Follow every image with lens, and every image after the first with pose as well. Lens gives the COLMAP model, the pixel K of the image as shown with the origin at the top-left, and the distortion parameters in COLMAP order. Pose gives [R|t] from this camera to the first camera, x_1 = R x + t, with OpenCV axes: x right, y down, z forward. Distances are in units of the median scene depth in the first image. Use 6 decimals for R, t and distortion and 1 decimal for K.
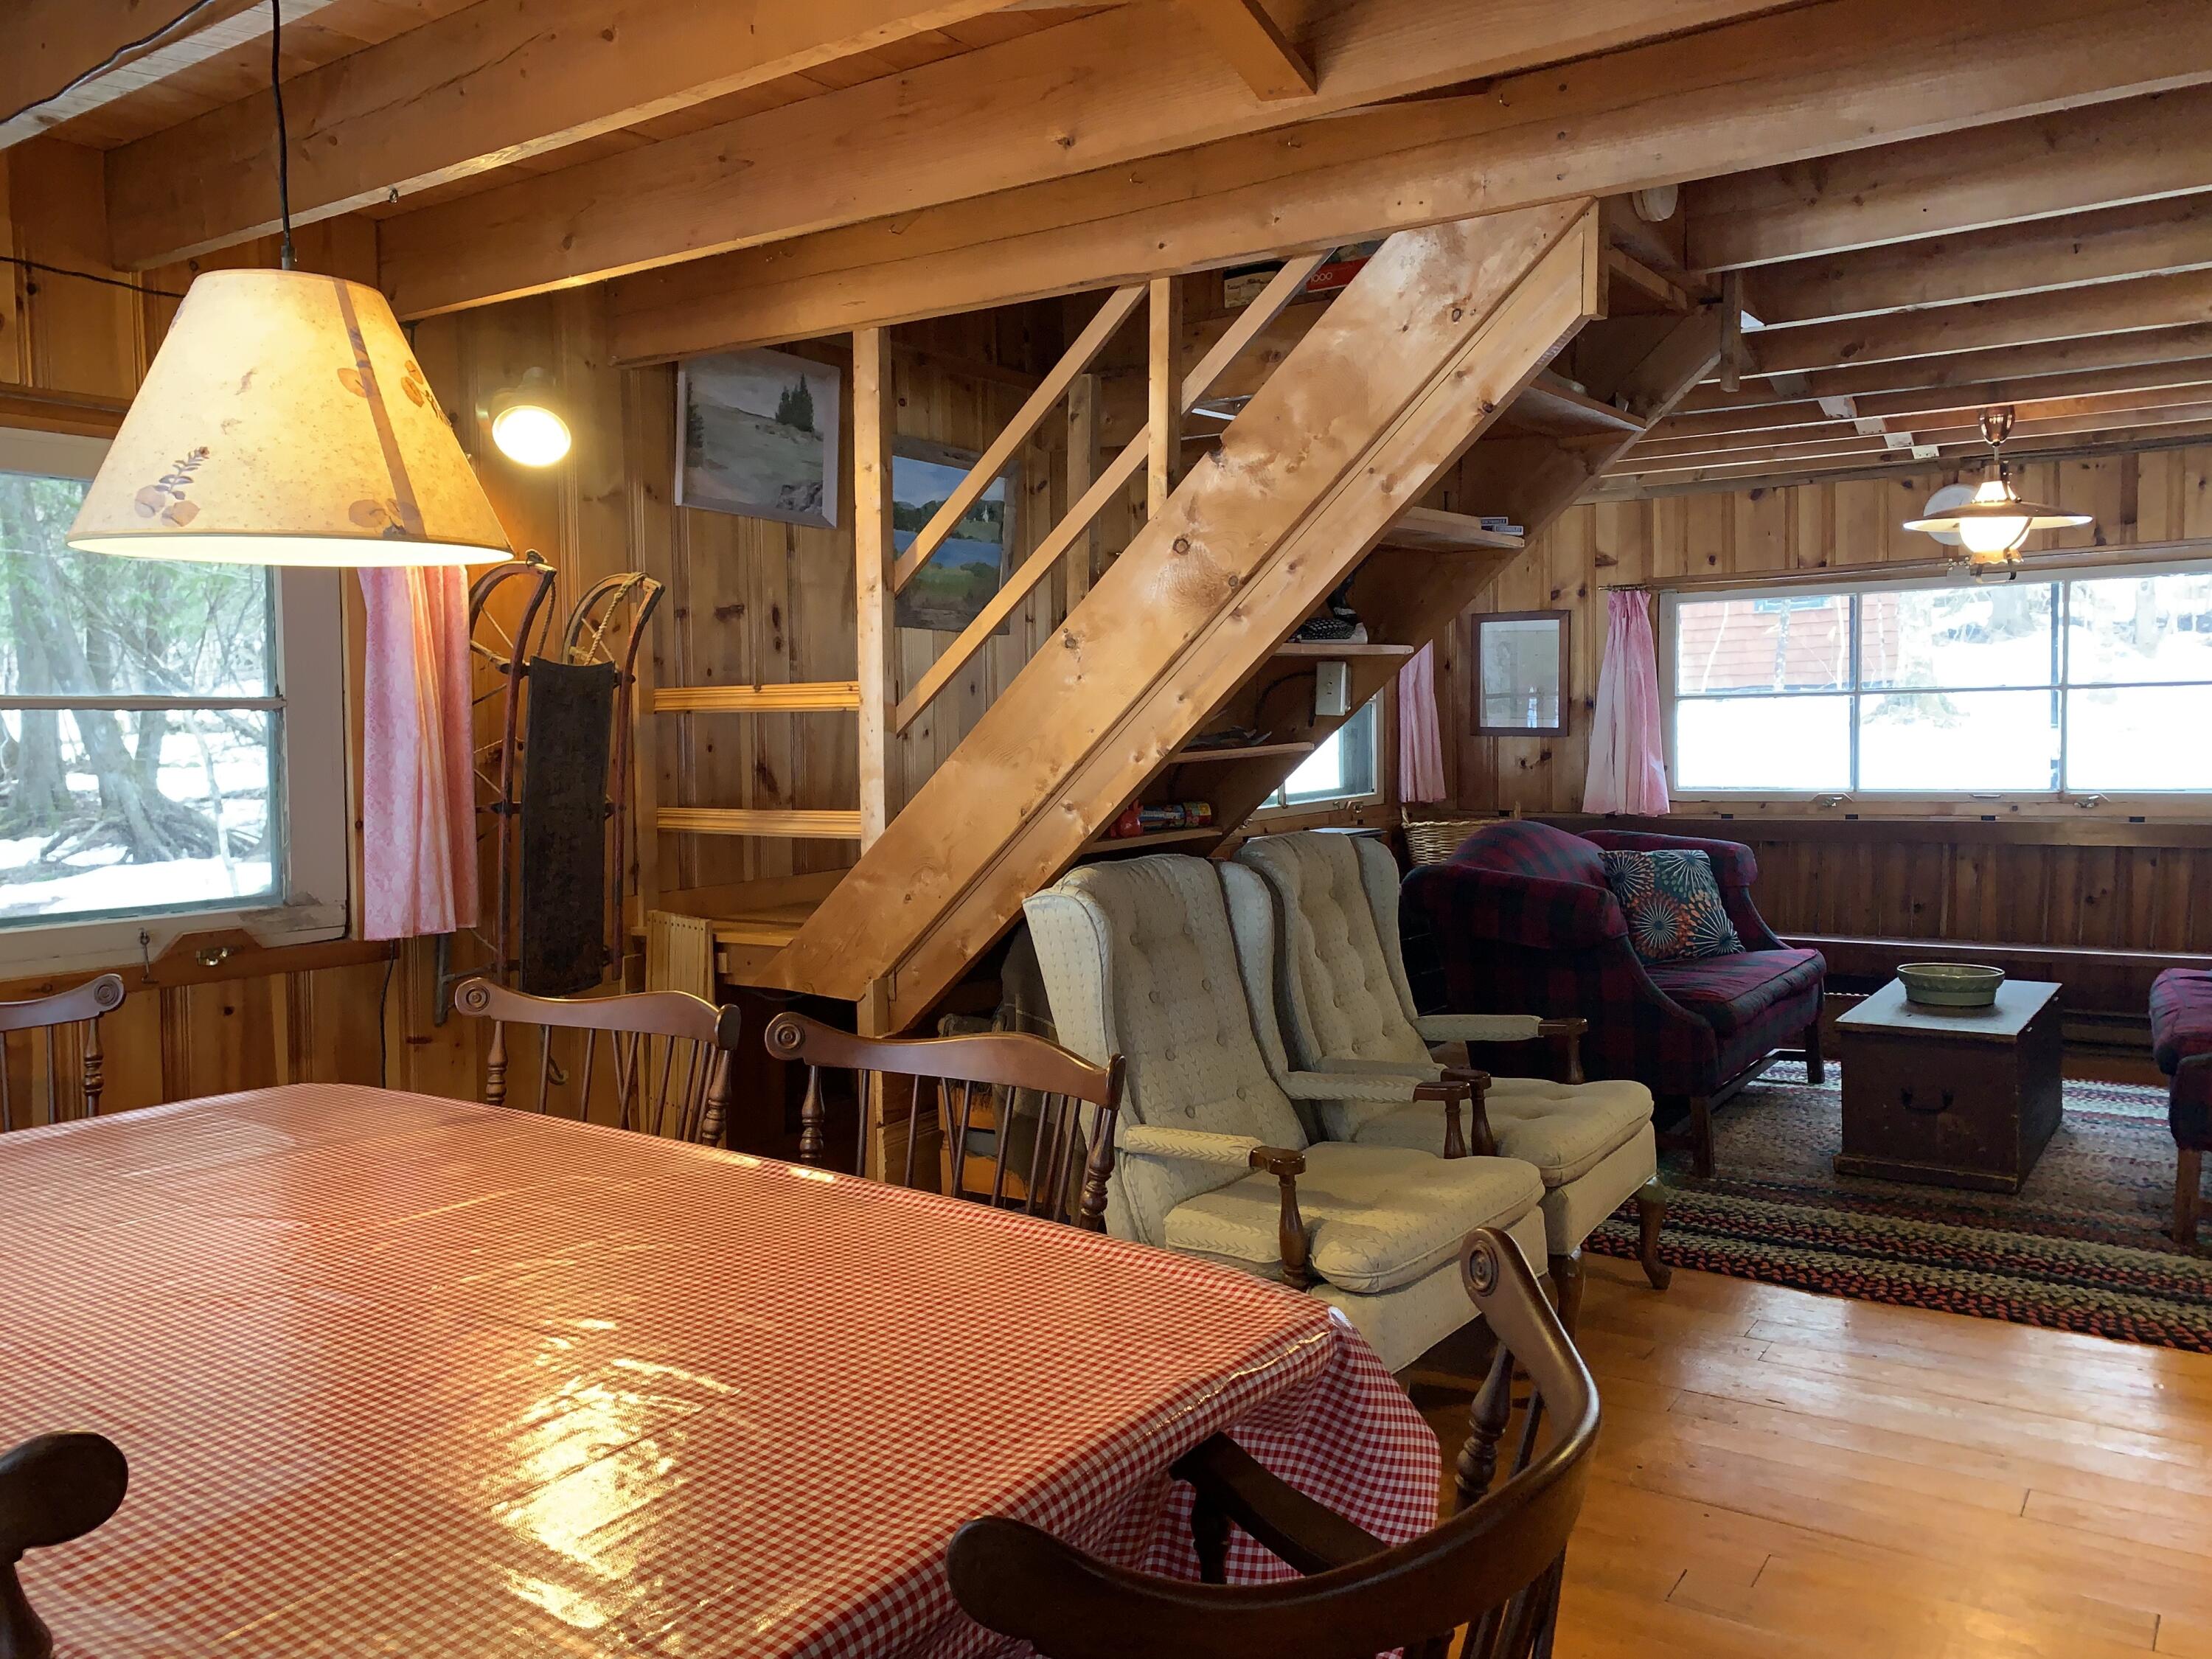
lens RADIAL K [[1697.8, 0, 1042.1], [0, 1697.8, 807.8], [0, 0, 1]] dist [-0.000283, 0.001722]
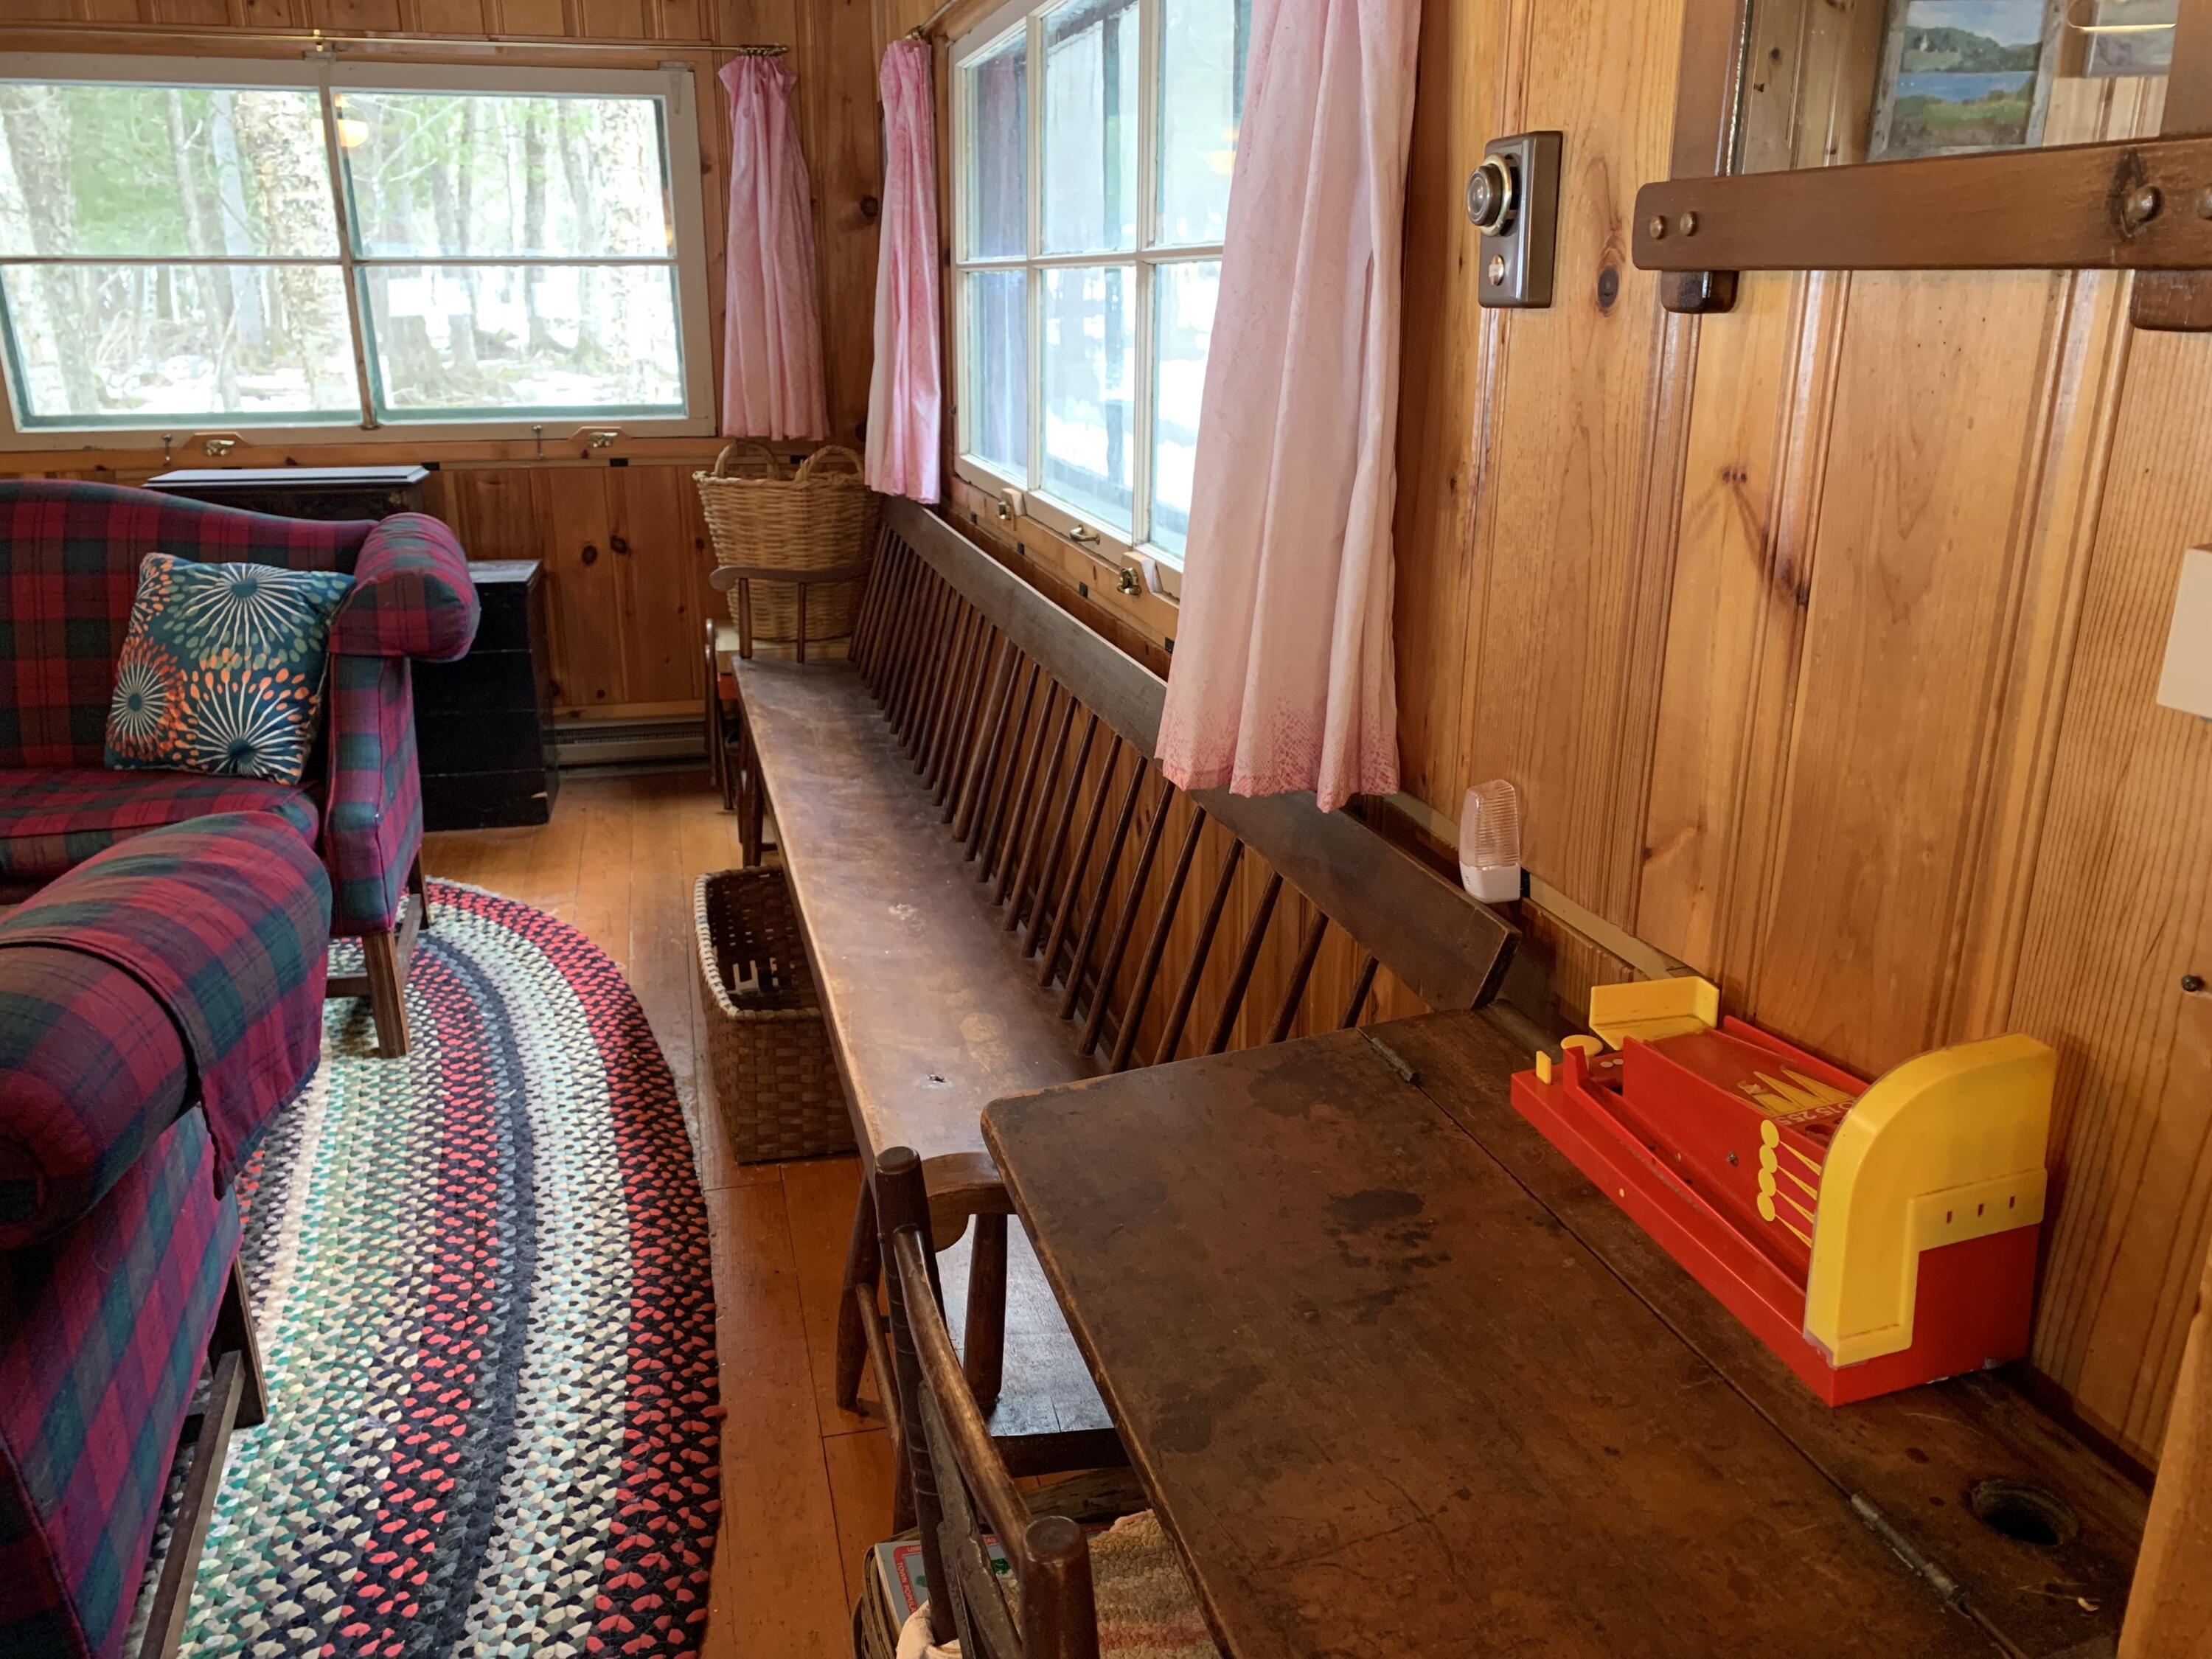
lens RADIAL K [[1692.1, 0, 1095.9], [0, 1692.1, 810.8], [0, 0, 1]] dist [0.057094, -0.069752]
pose [[0.776480, 0.209108, -0.594435, 0.846372], [-0.050566, 0.960970, 0.271994, -0.055996], [0.628110, -0.181139, 0.756747, 0.697547]]
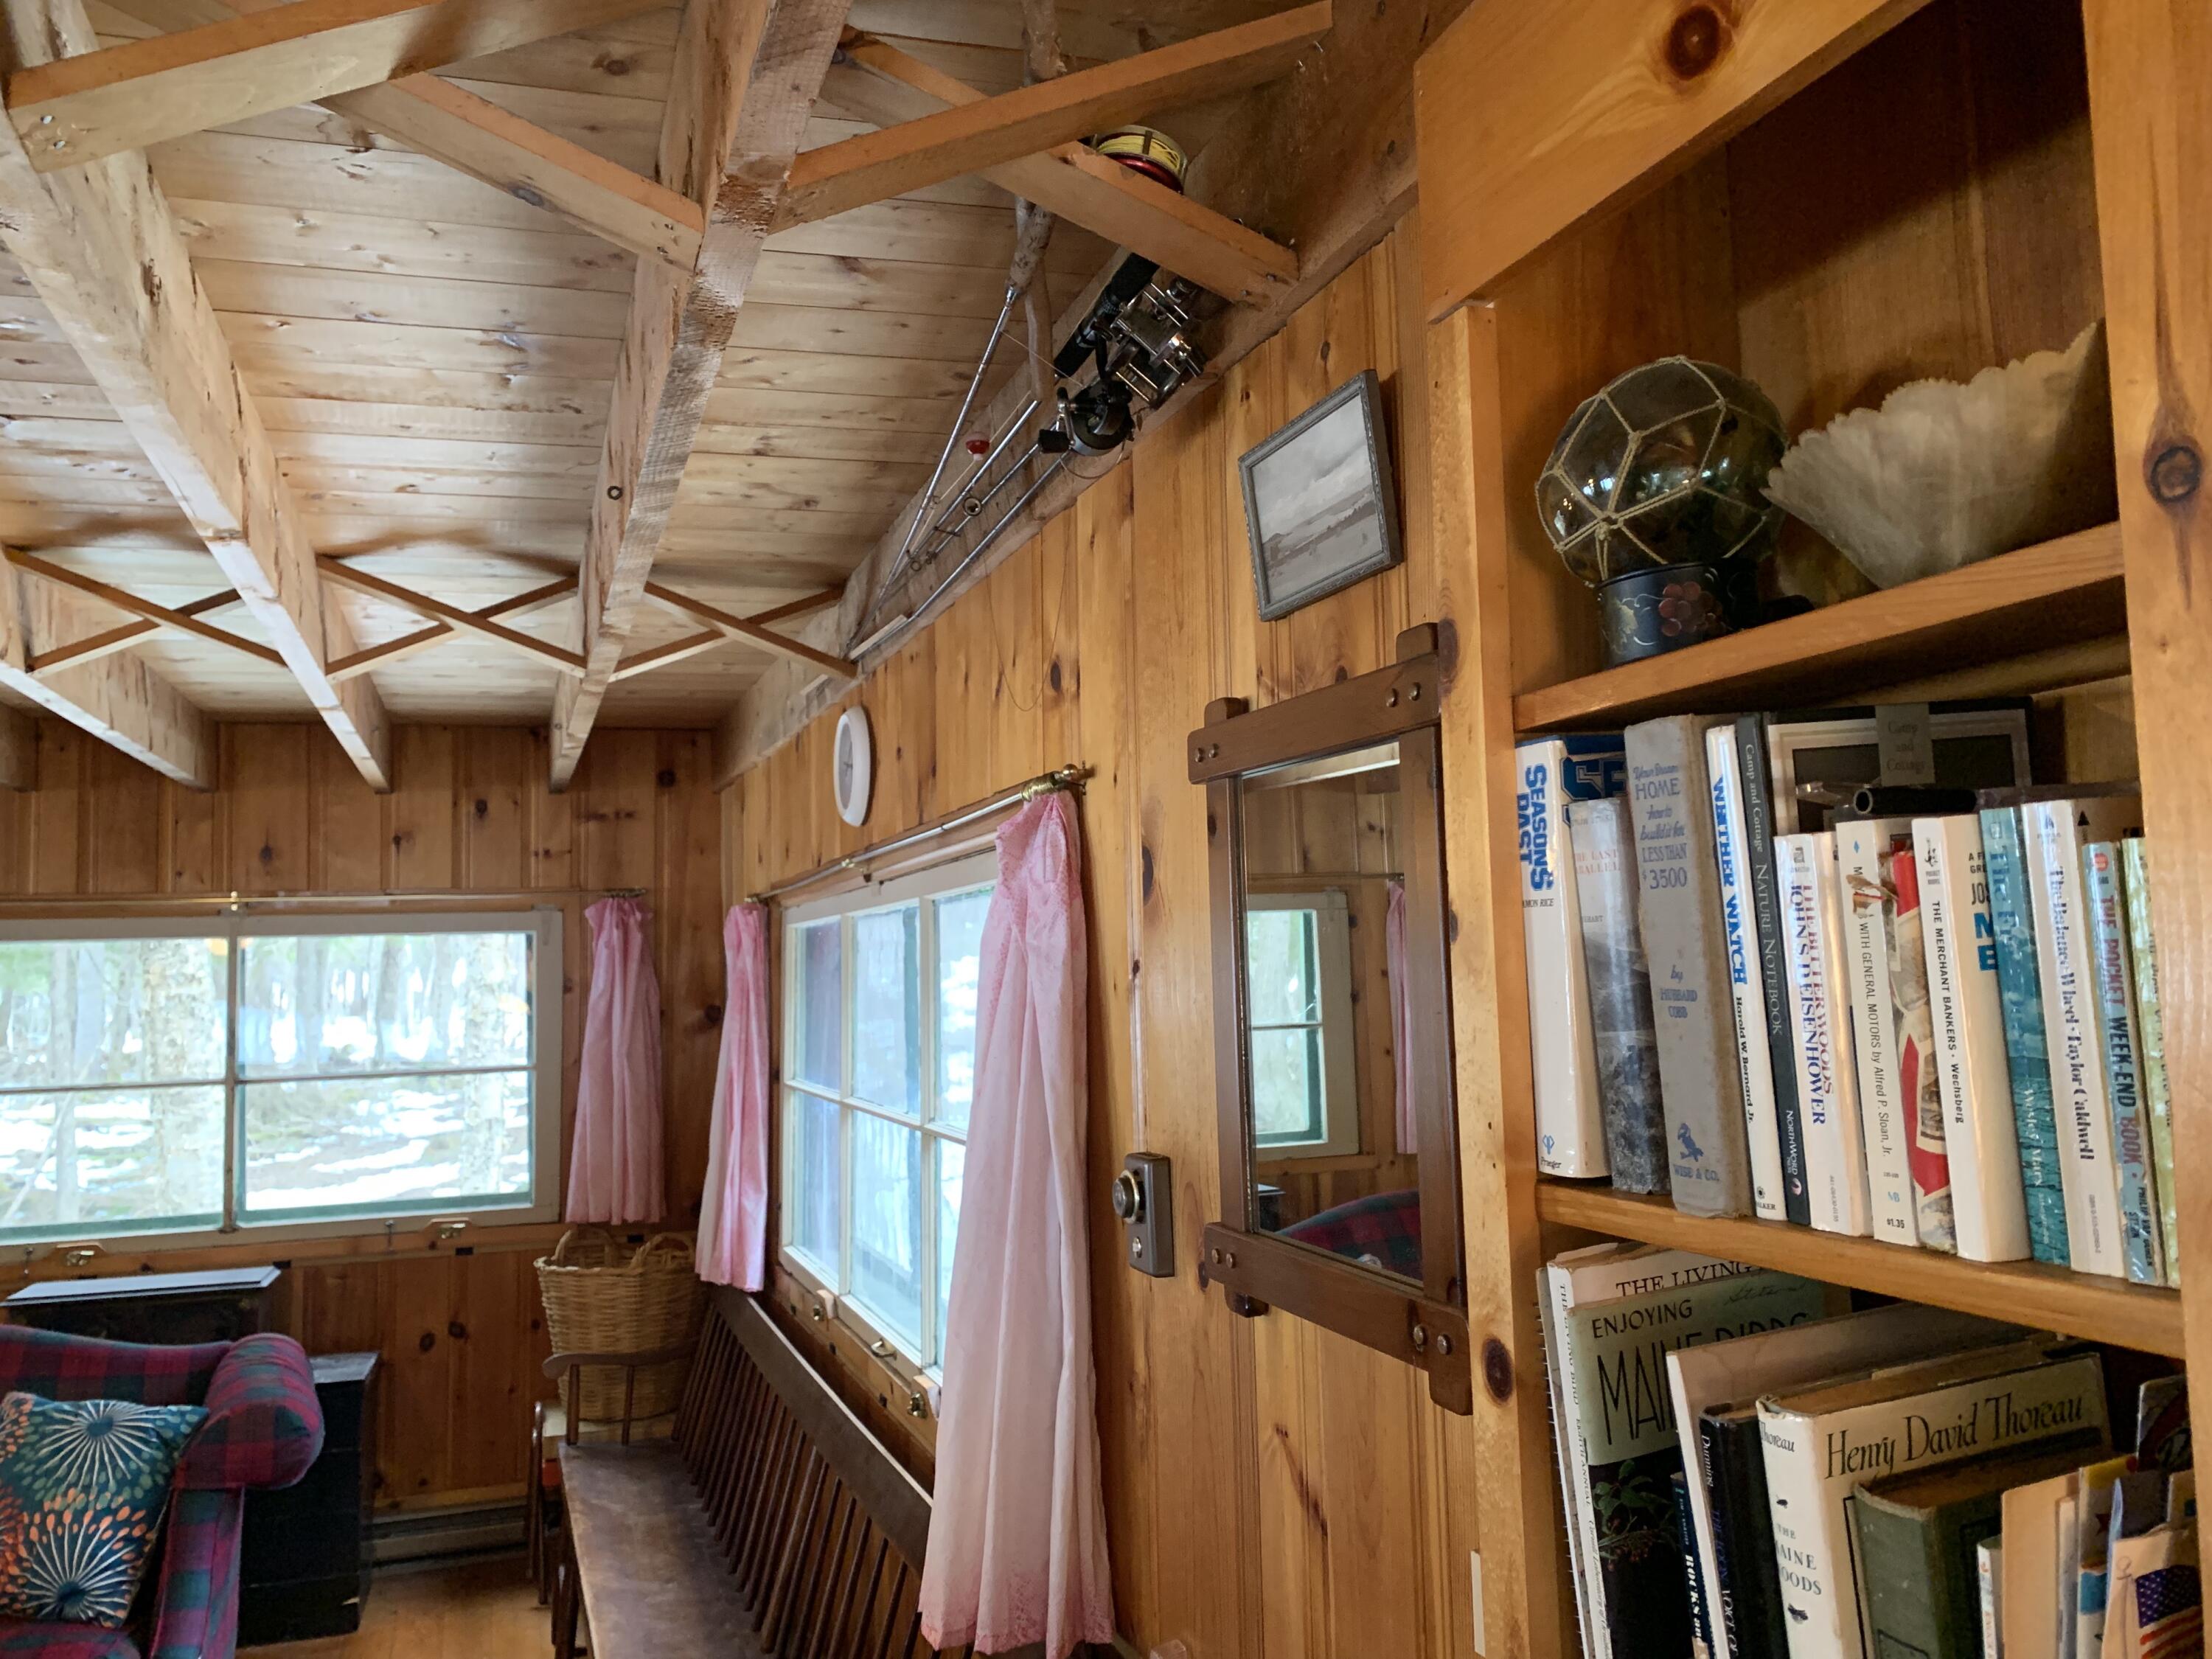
lens RADIAL K [[1678.6, 0, 1088.1], [0, 1678.6, 829.0], [0, 0, 1]] dist [0.039867, -0.036578]
pose [[0.829676, -0.043198, -0.556571, 0.903189], [-0.025048, 0.993117, -0.114419, -0.102322], [0.557682, 0.108871, 0.822884, 0.646442]]
